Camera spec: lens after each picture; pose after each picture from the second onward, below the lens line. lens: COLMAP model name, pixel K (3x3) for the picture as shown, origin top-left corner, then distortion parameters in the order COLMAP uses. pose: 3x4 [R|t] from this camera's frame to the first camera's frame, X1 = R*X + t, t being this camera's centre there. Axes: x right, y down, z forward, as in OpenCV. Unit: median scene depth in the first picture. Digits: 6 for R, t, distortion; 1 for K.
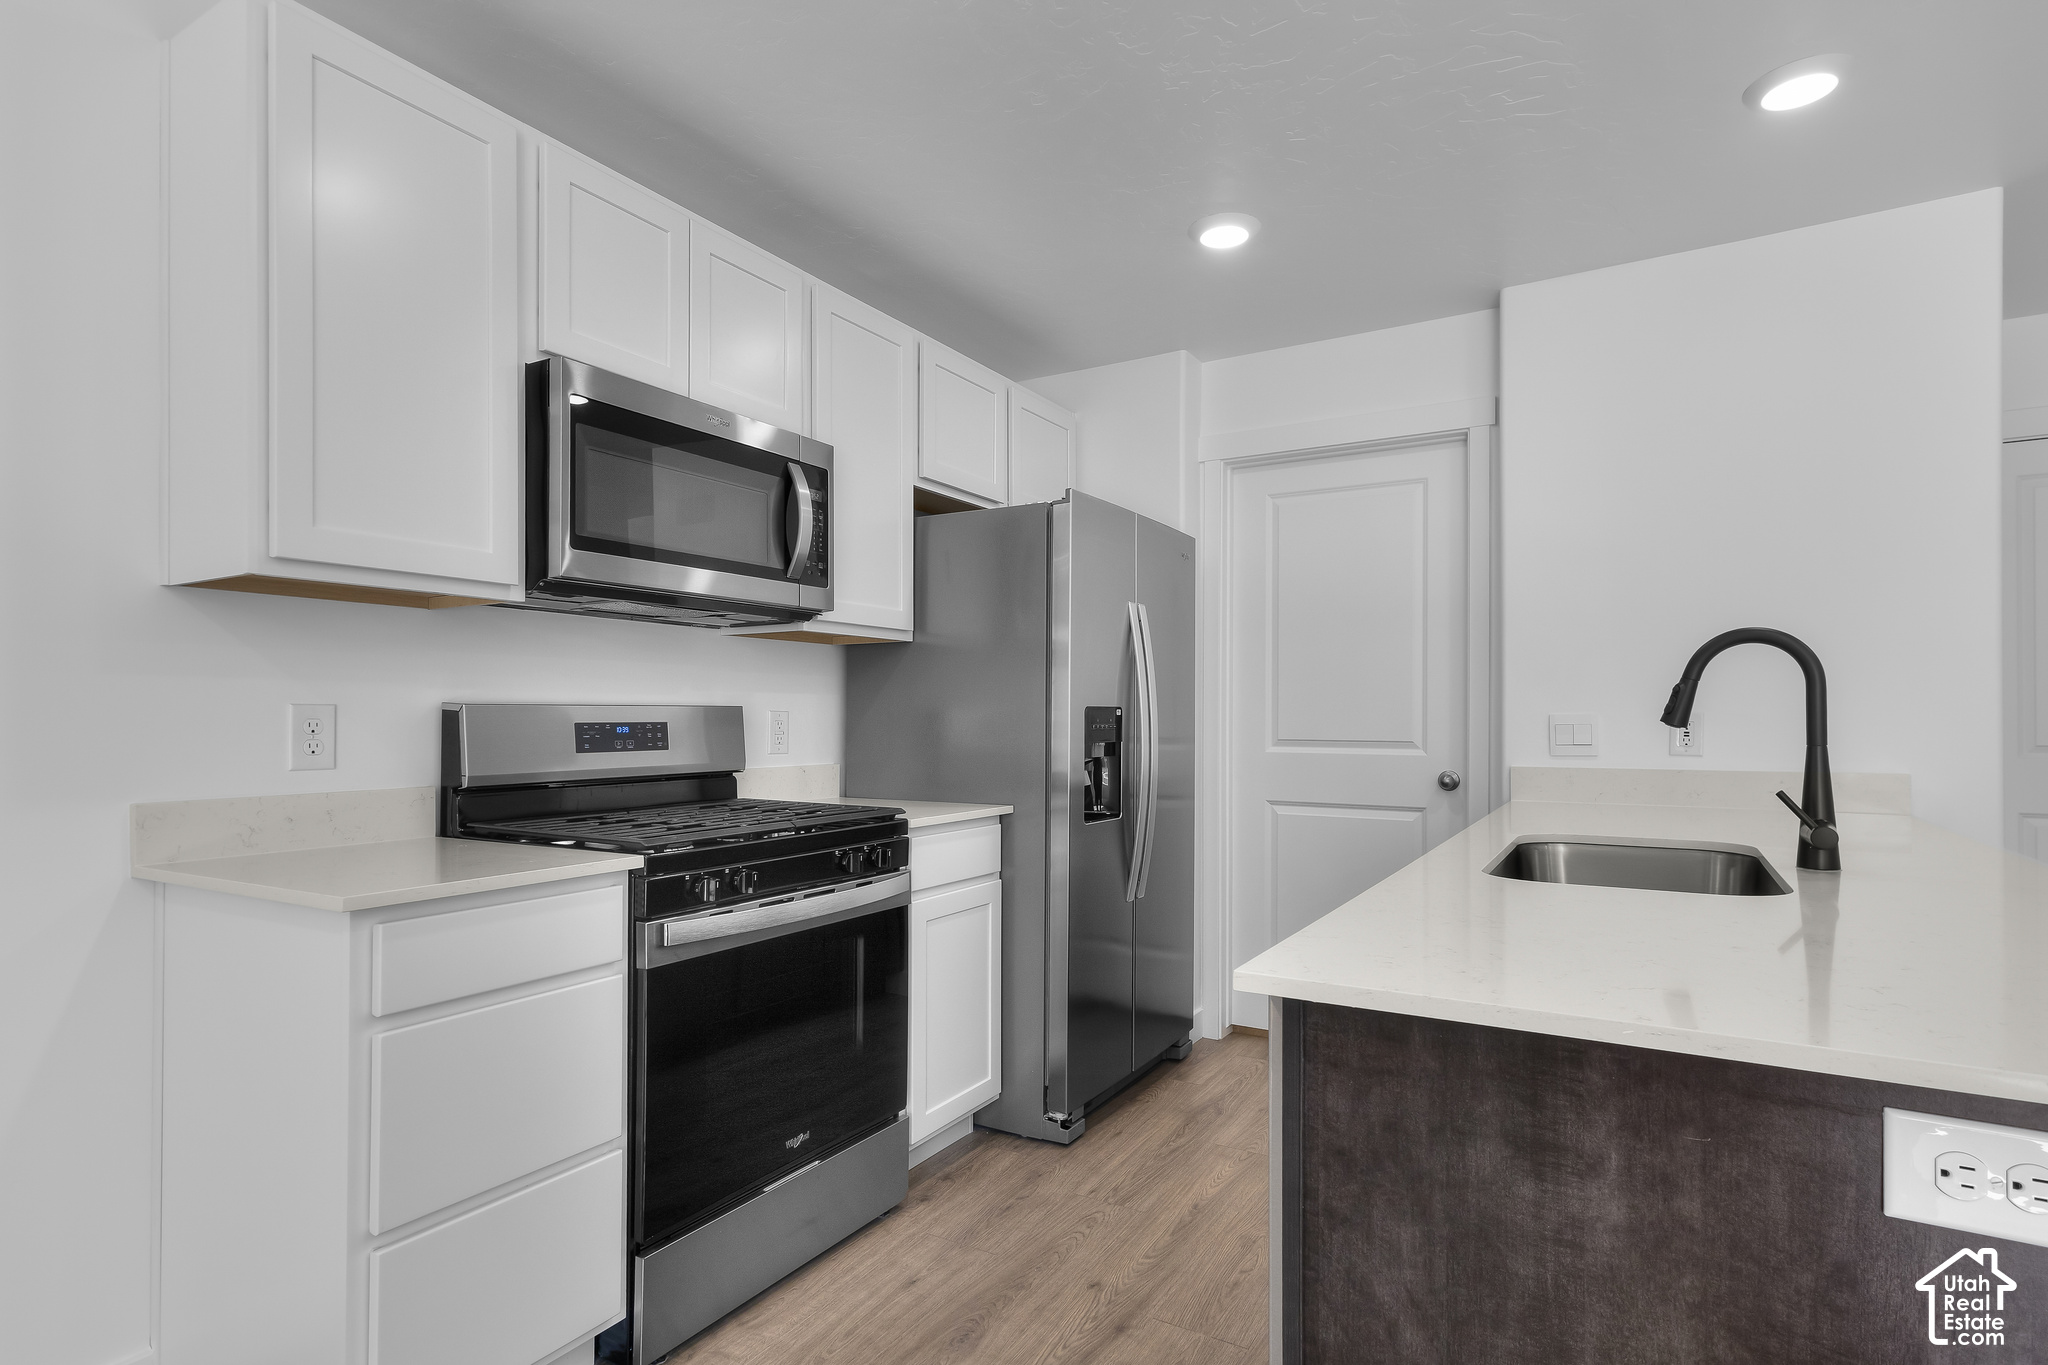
lens RADIAL K [[1039.8, 0, 1030.2], [0, 1039.8, 699.0], [0, 0, 1]] dist [0.004360, -0.003458]
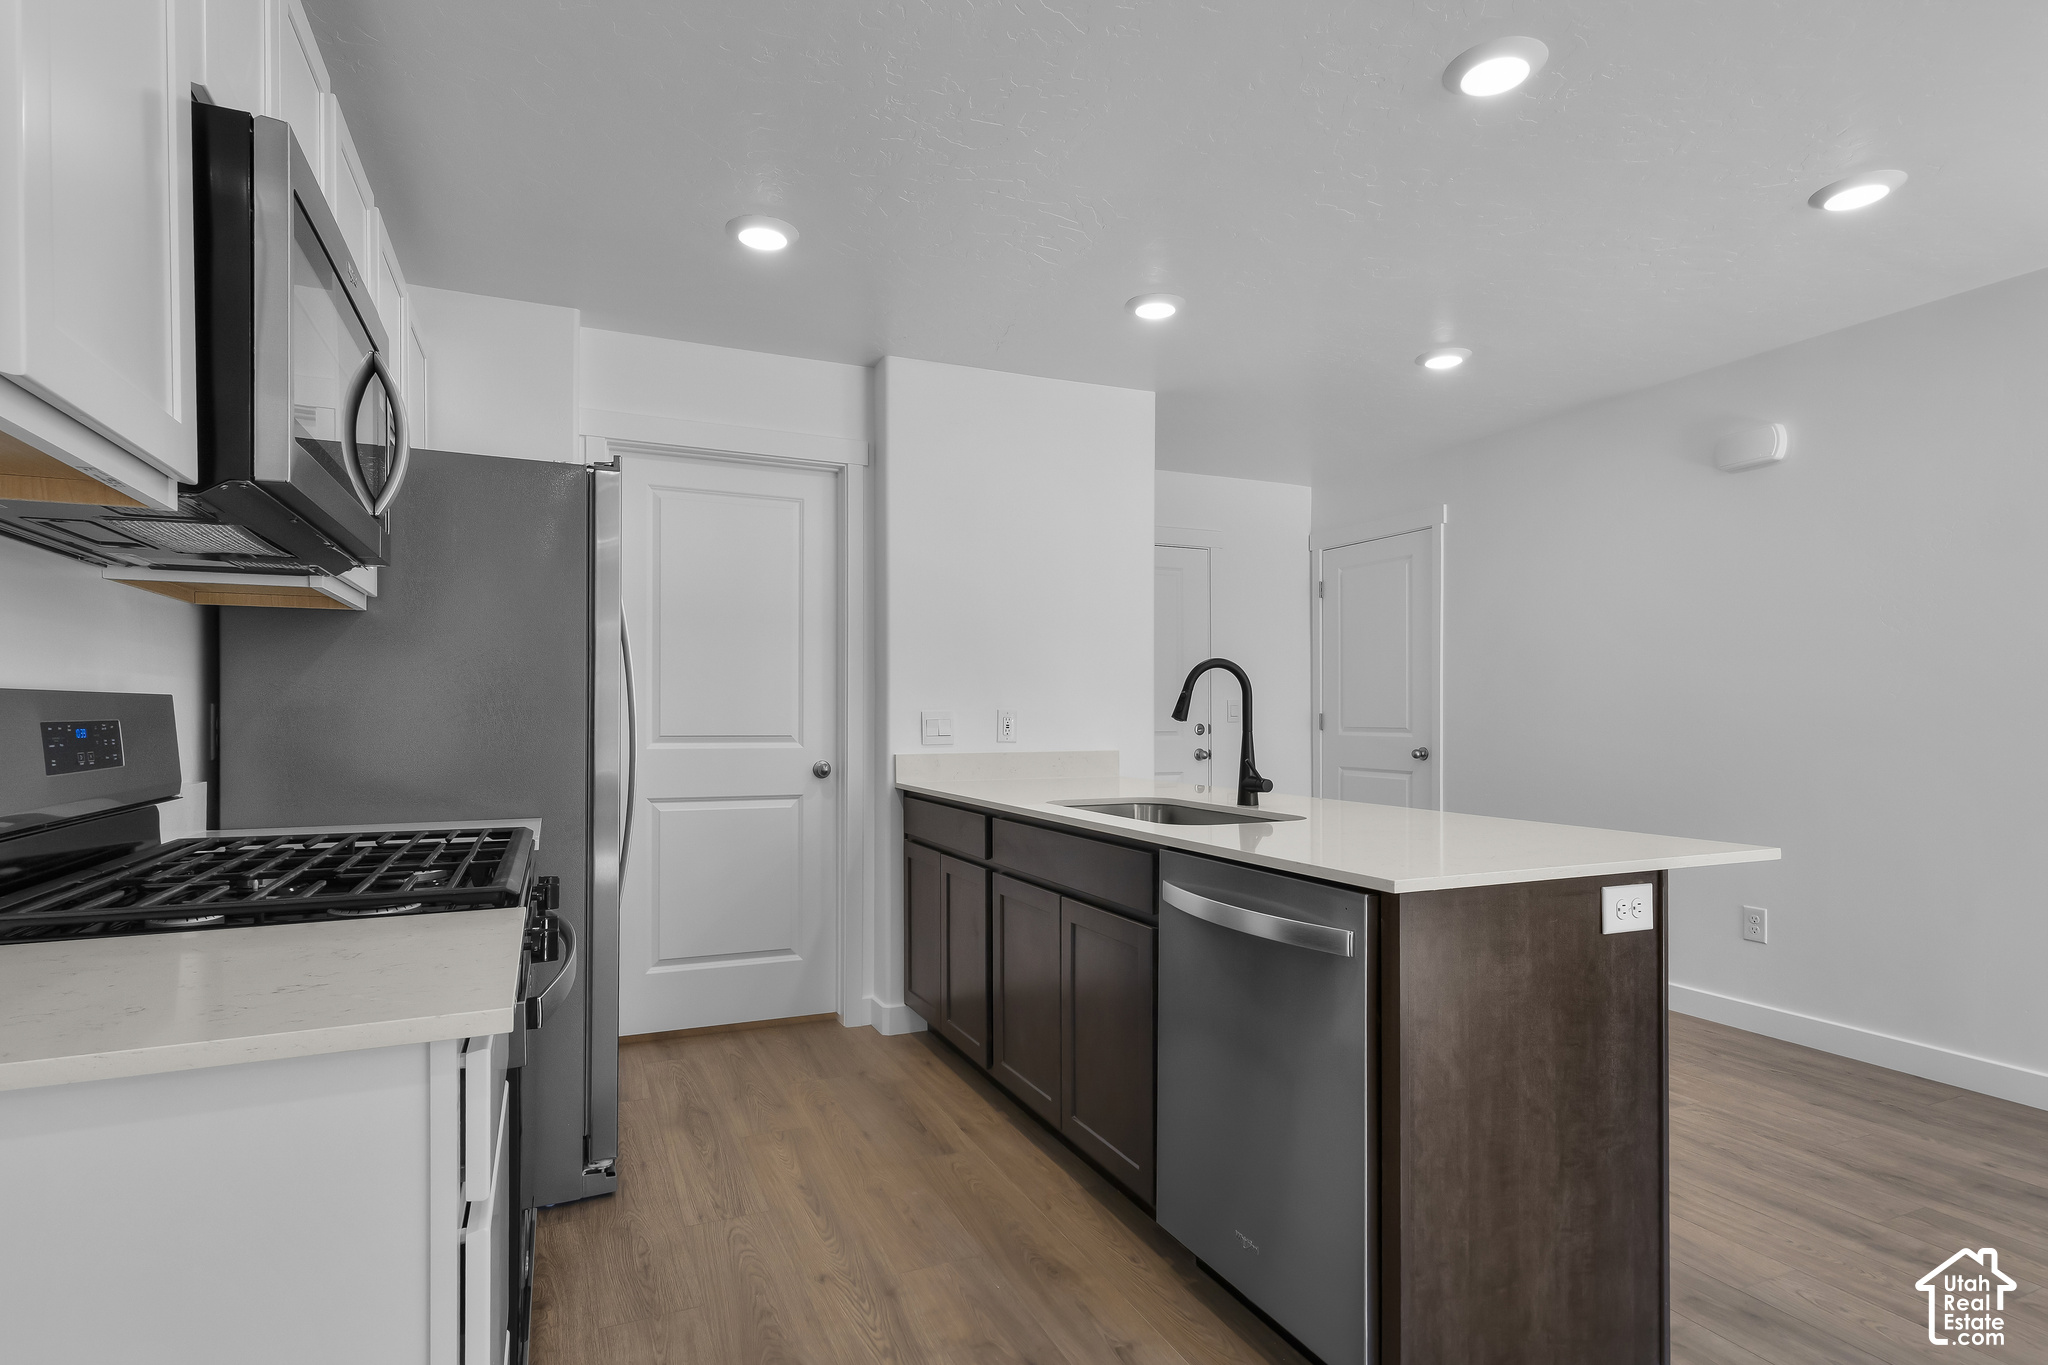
lens RADIAL K [[1039.8, 0, 1024.3], [0, 1039.8, 704.0], [0, 0, 1]] dist [0.004360, -0.003458]
pose [[0.579968, 0.008679, 0.814593, -0.546189], [-0.015496, 0.999880, 0.000379, 0.004296], [-0.814492, -0.012843, 0.580033, 0.223776]]
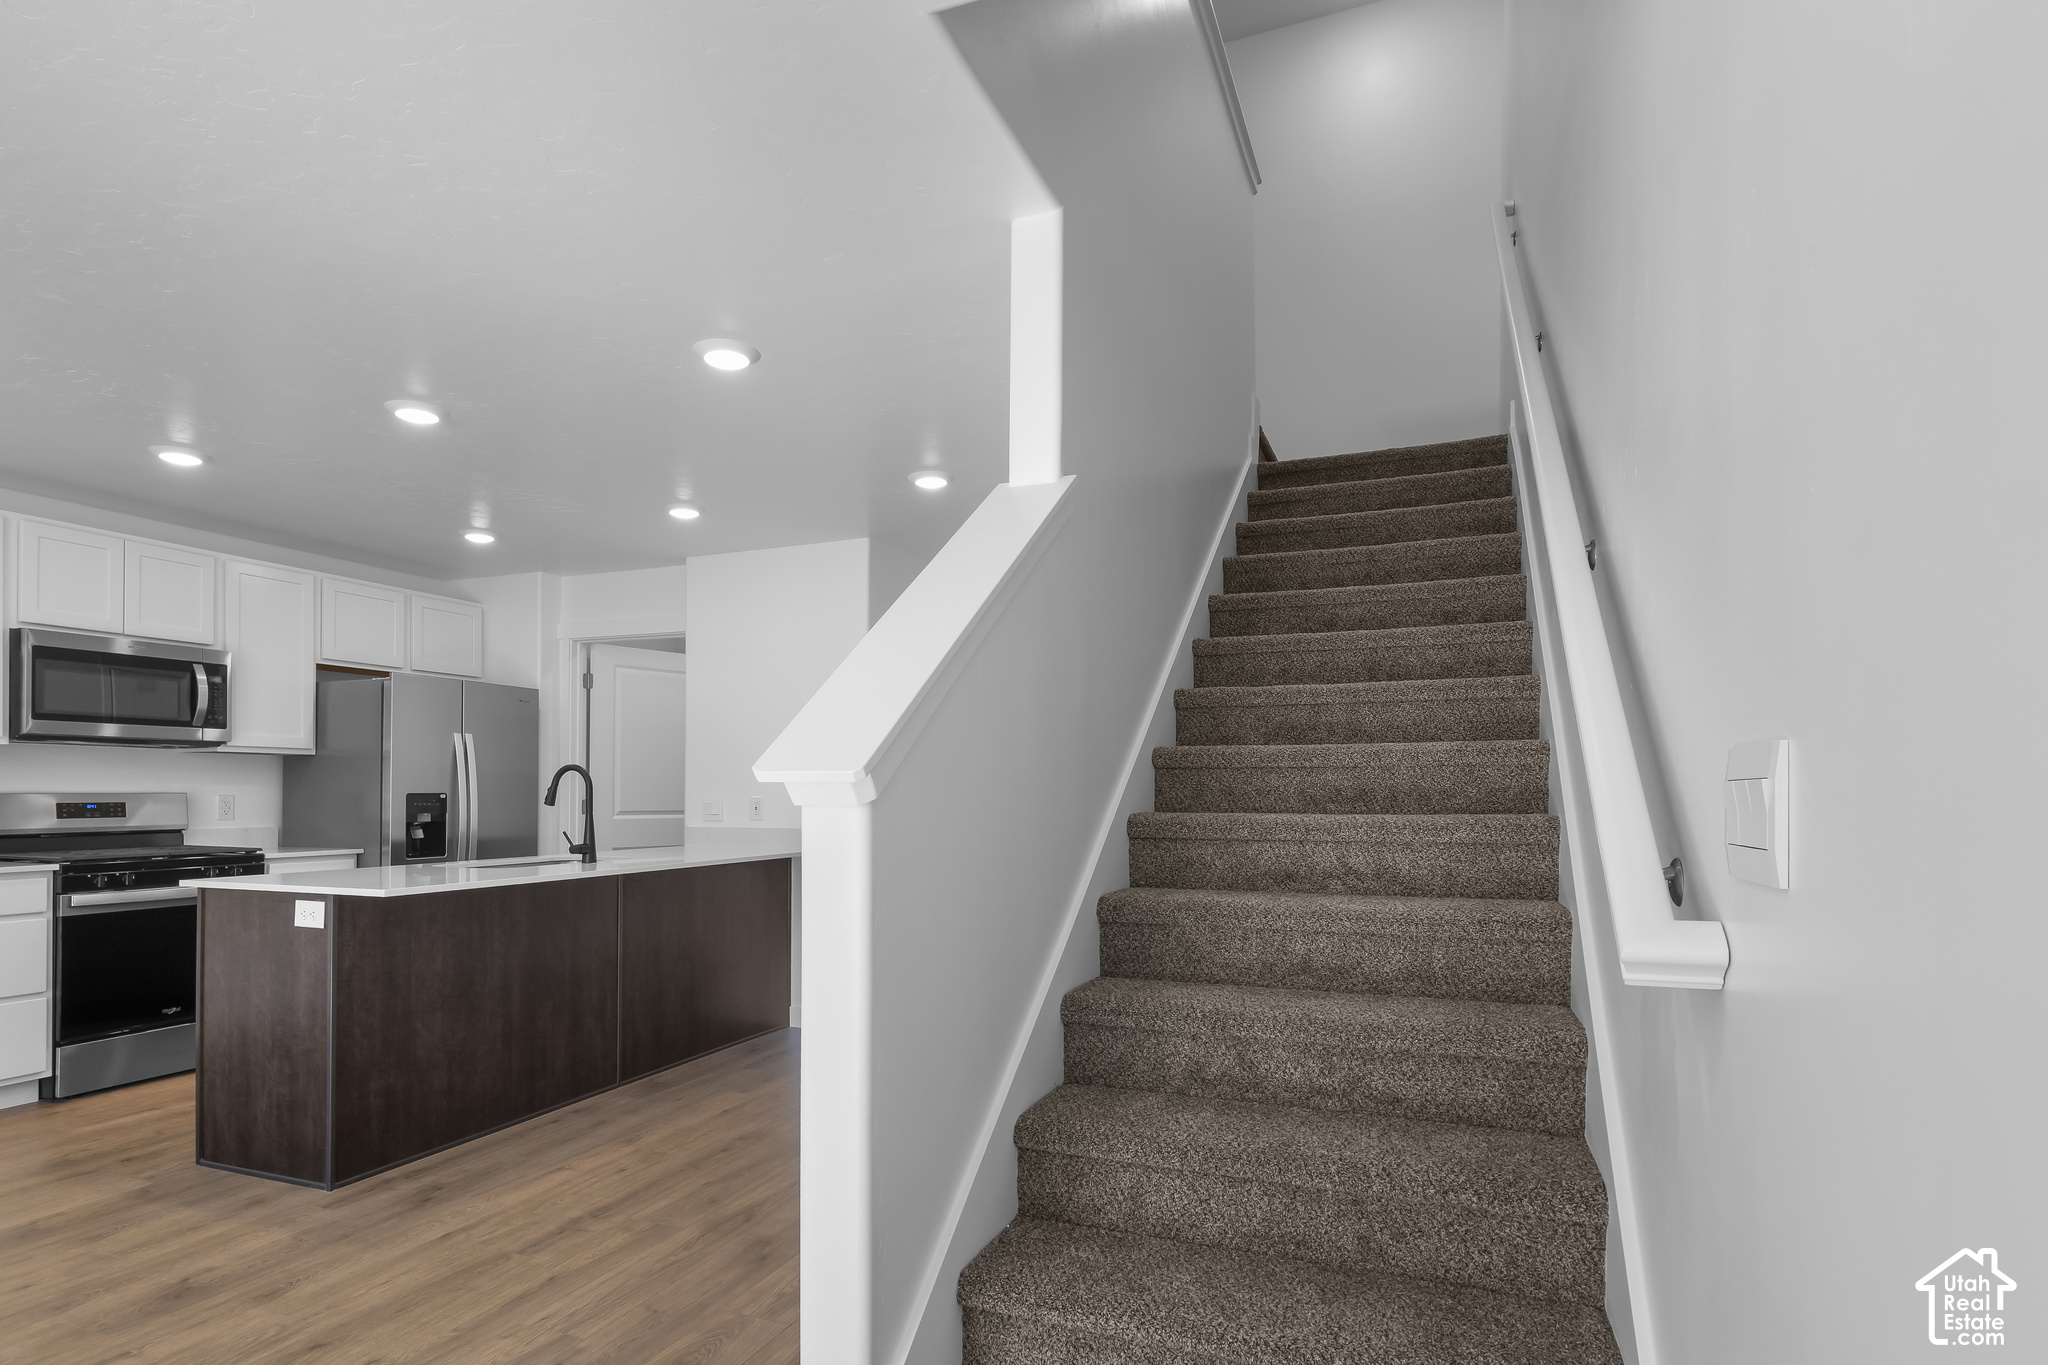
lens RADIAL K [[1039.8, 0, 1000.4], [0, 1039.8, 779.5], [0, 0, 1]] dist [0.004360, -0.003458]
pose [[0.987325, 0.003690, 0.158668, 0.900087], [-0.004498, 0.999979, 0.004730, -0.034005], [-0.158647, -0.005384, 0.987321, -1.074248]]
